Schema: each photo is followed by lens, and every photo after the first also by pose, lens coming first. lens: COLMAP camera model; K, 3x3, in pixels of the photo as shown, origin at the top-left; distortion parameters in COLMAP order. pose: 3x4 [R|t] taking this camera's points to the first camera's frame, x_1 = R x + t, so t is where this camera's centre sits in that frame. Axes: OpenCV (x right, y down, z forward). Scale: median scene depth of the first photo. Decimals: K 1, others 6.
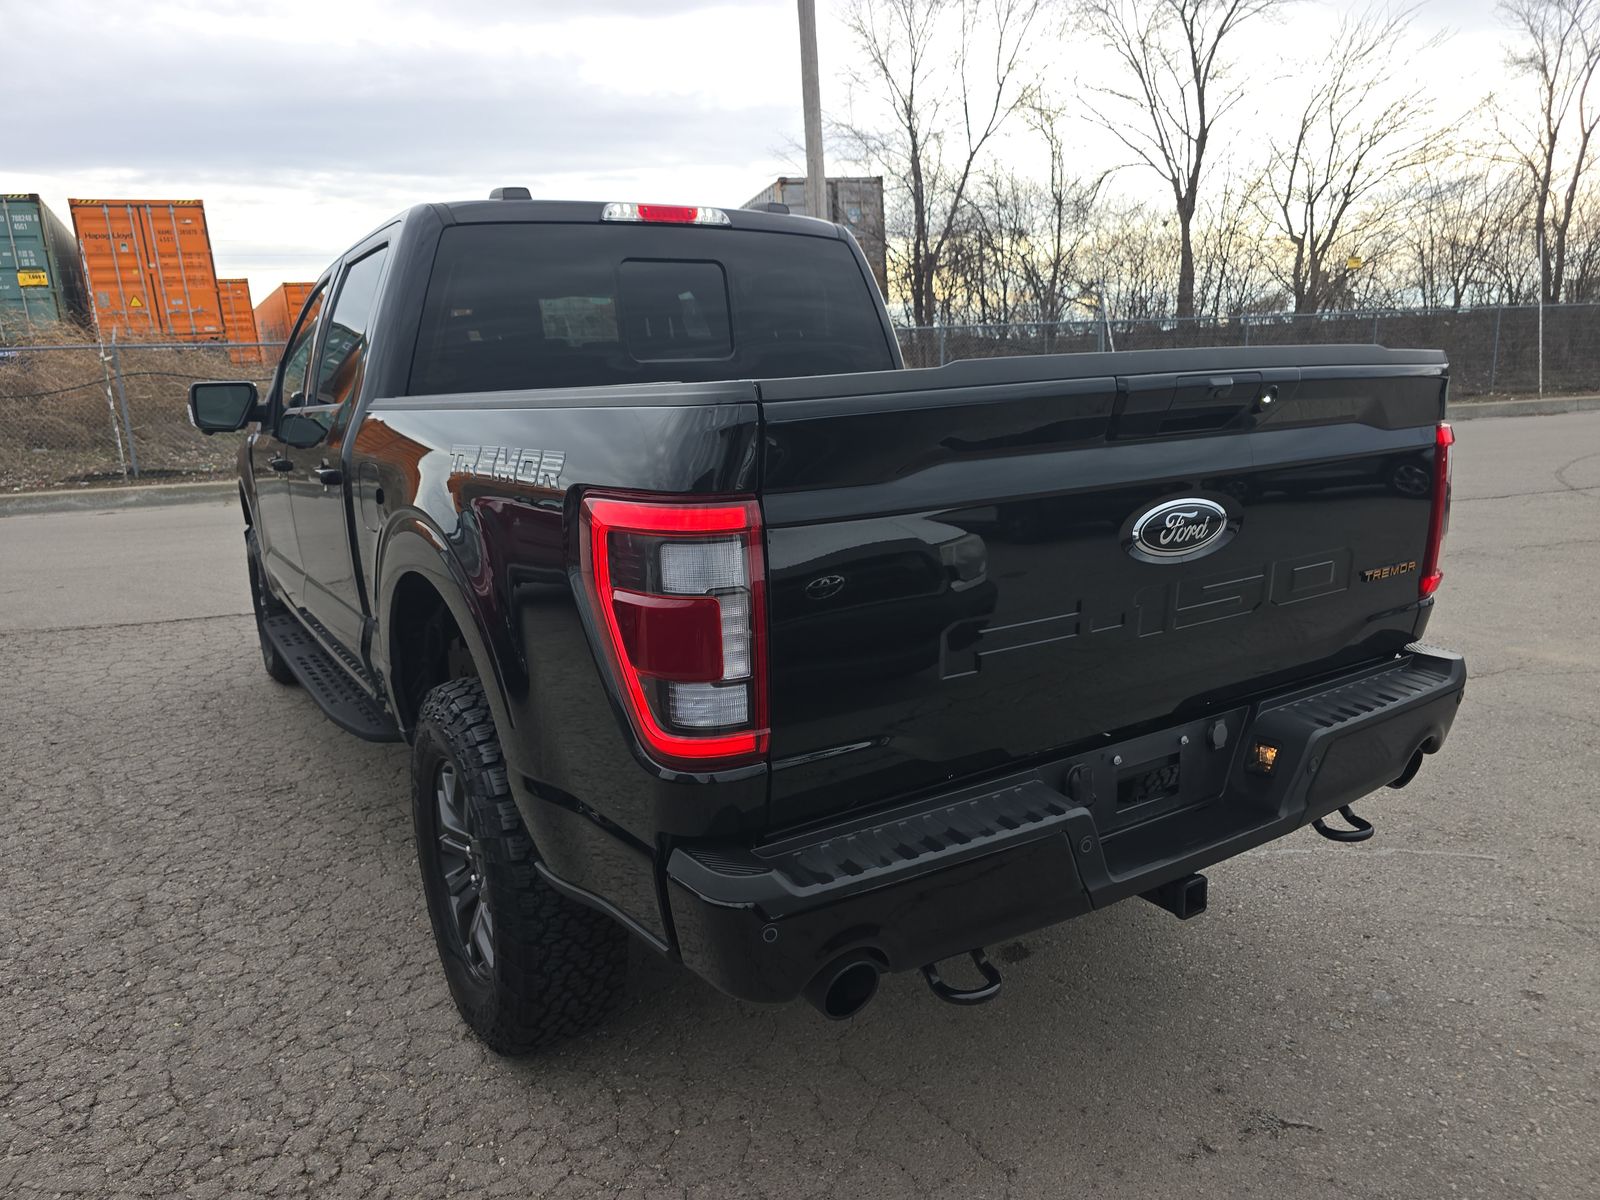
lens RADIAL K [[1078.0, 0, 800.0], [0, 1078.0, 600.0], [0, 0, 1]] dist [0.064309, -0.066333]
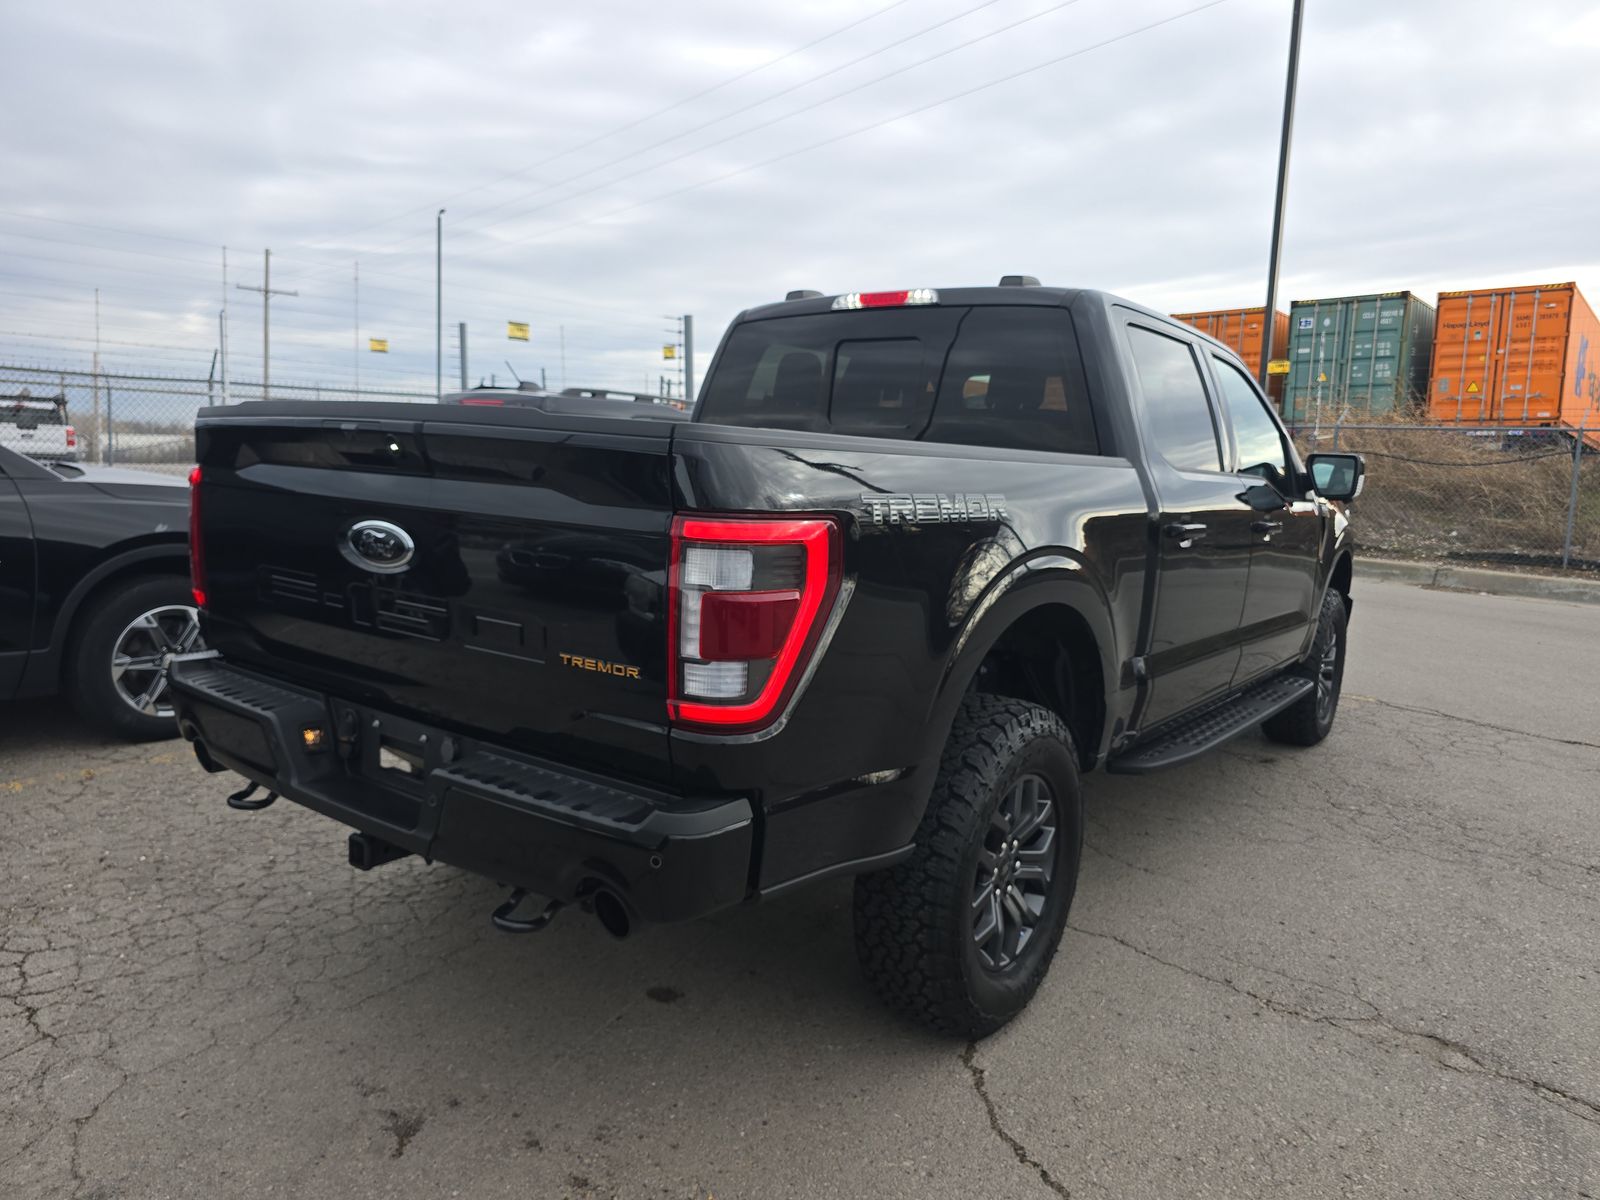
lens RADIAL K [[1079.6, 0, 797.0], [0, 1079.6, 596.3], [0, 0, 1]] dist [0.058238, -0.056454]
pose [[0.353226, 0.172956, -0.919412, 0.150897], [-0.245575, 0.965441, 0.087268, -0.021264], [0.902731, 0.194960, 0.383493, 0.087500]]
